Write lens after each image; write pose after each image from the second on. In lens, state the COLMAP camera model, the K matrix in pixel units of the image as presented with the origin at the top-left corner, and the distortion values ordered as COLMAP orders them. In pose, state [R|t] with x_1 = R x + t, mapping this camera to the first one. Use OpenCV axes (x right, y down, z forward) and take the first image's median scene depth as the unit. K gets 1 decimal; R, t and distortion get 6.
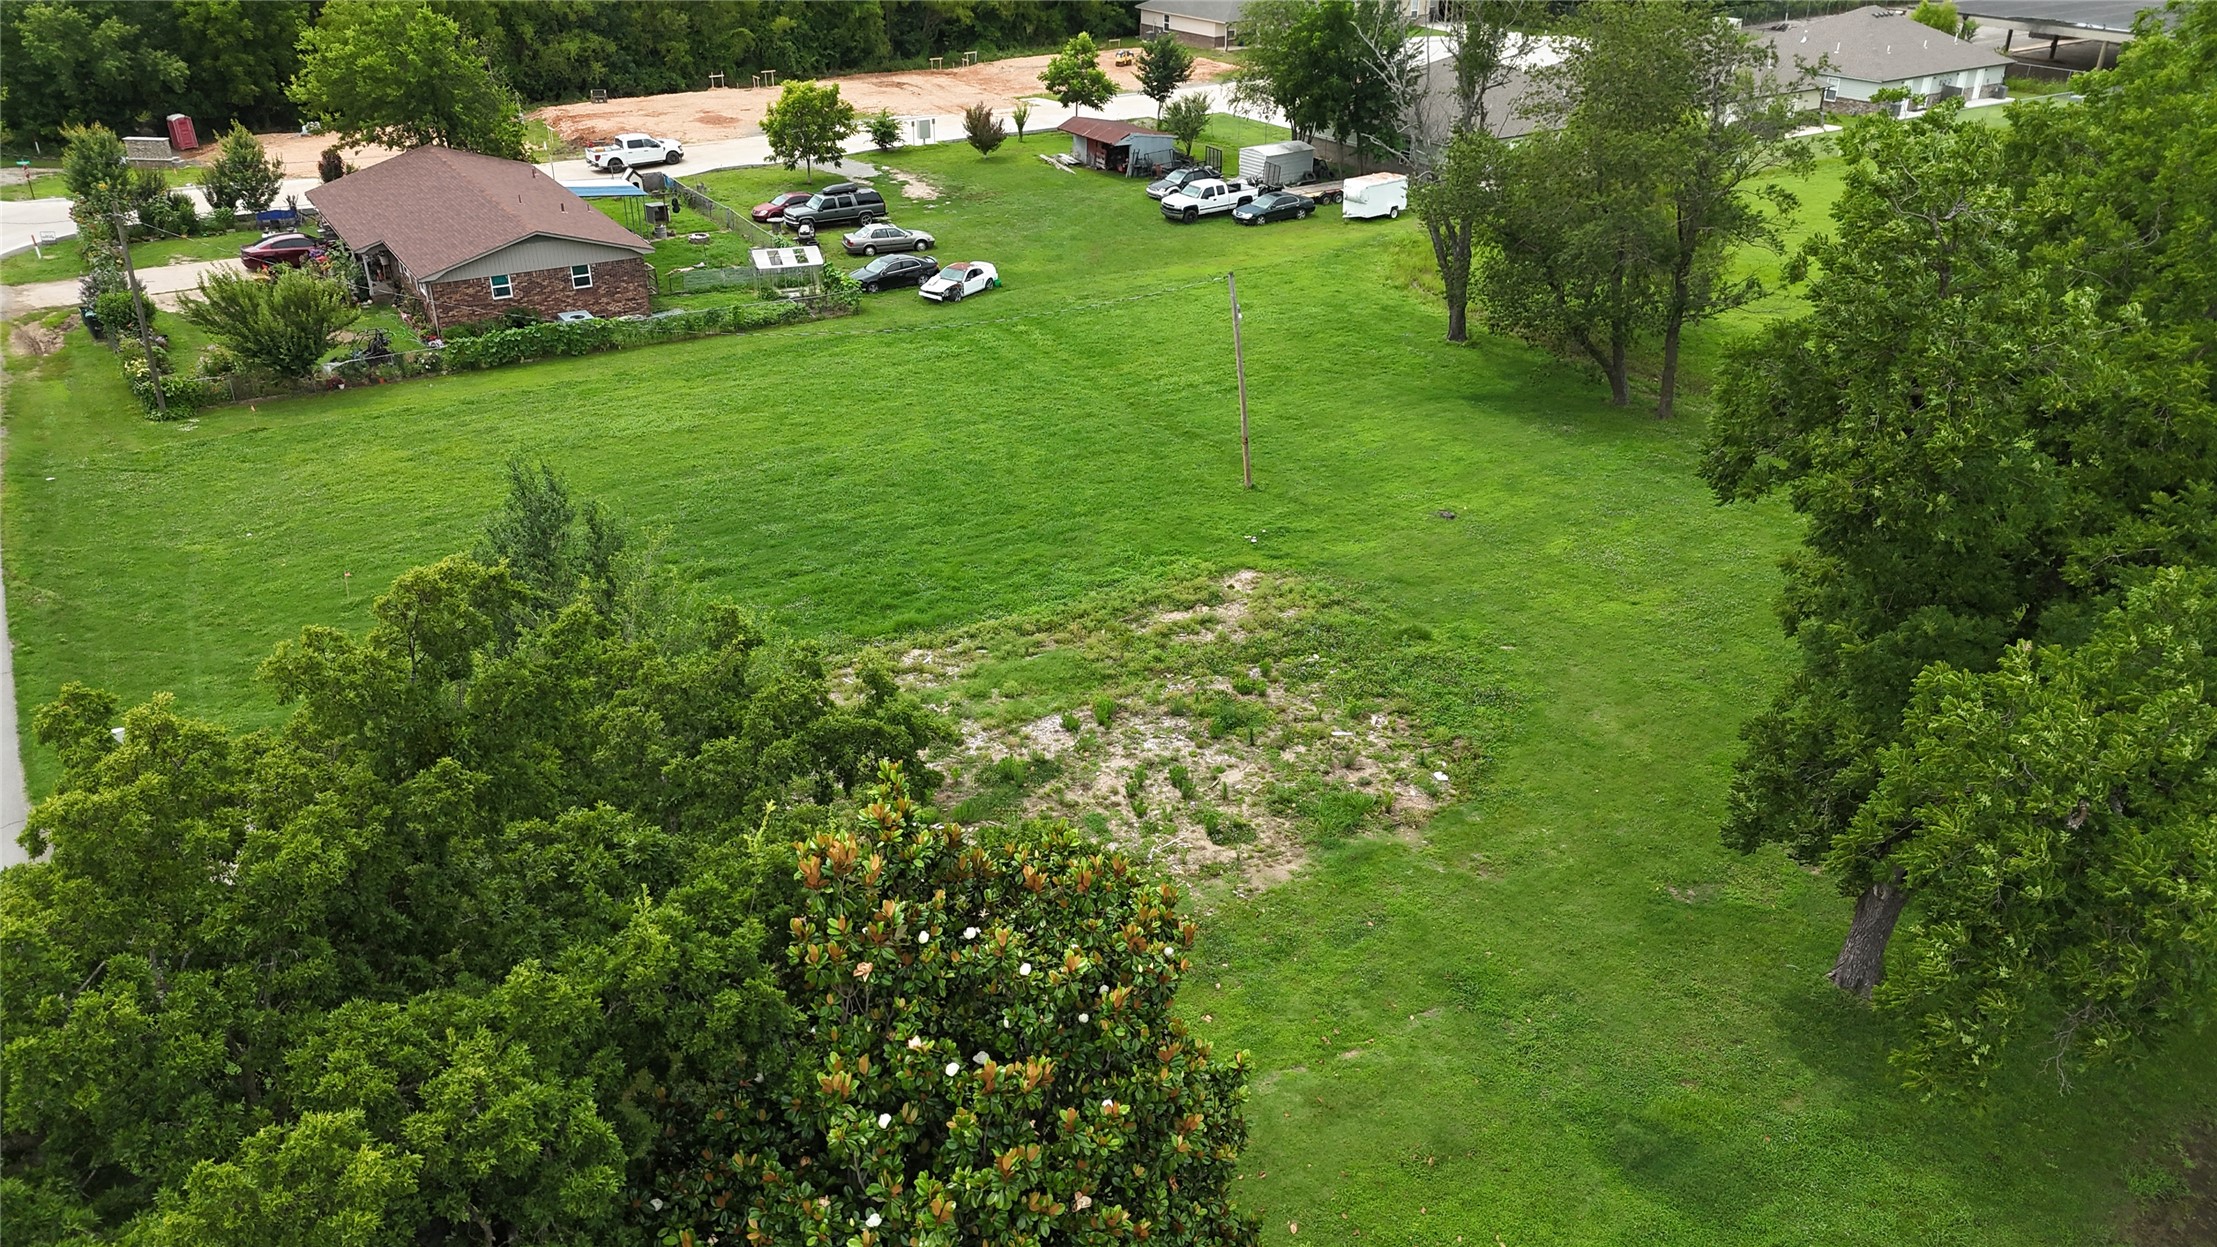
lens RADIAL K [[1609.9, 0, 1108.5], [0, 1609.9, 623.5], [0, 0, 1]] dist [0.060284, -0.052154]
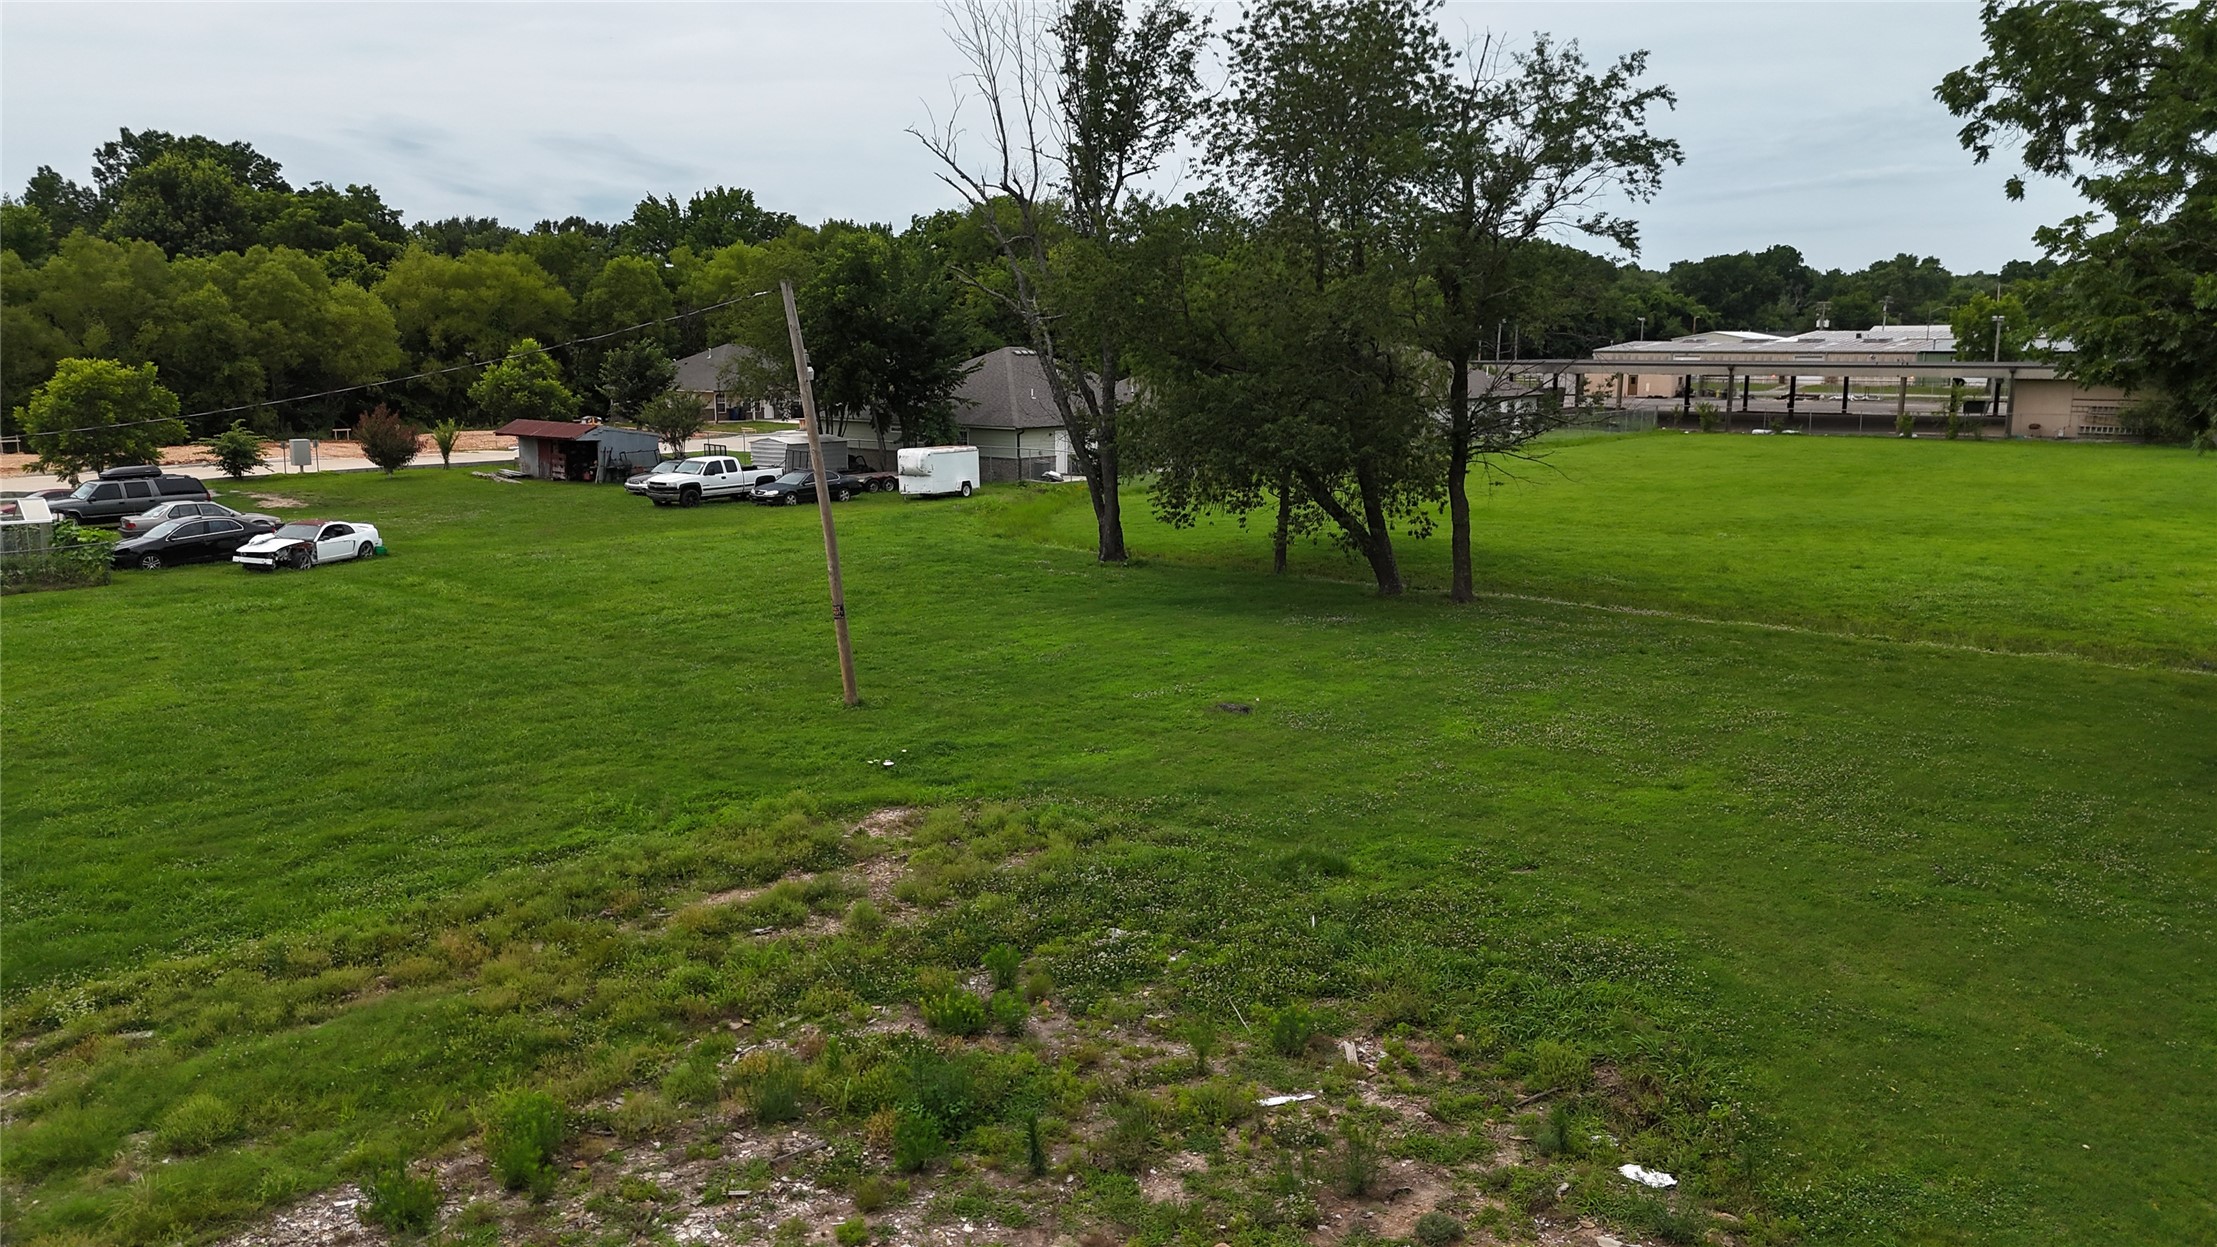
lens RADIAL K [[1609.9, 0, 1108.5], [0, 1609.9, 623.5], [0, 0, 1]] dist [0.060284, -0.052154]
pose [[0.951260, -0.052009, 0.303974, 0.011358], [0.141382, 0.949538, -0.279981, 0.055481], [-0.274074, 0.309311, 0.910610, 0.589219]]
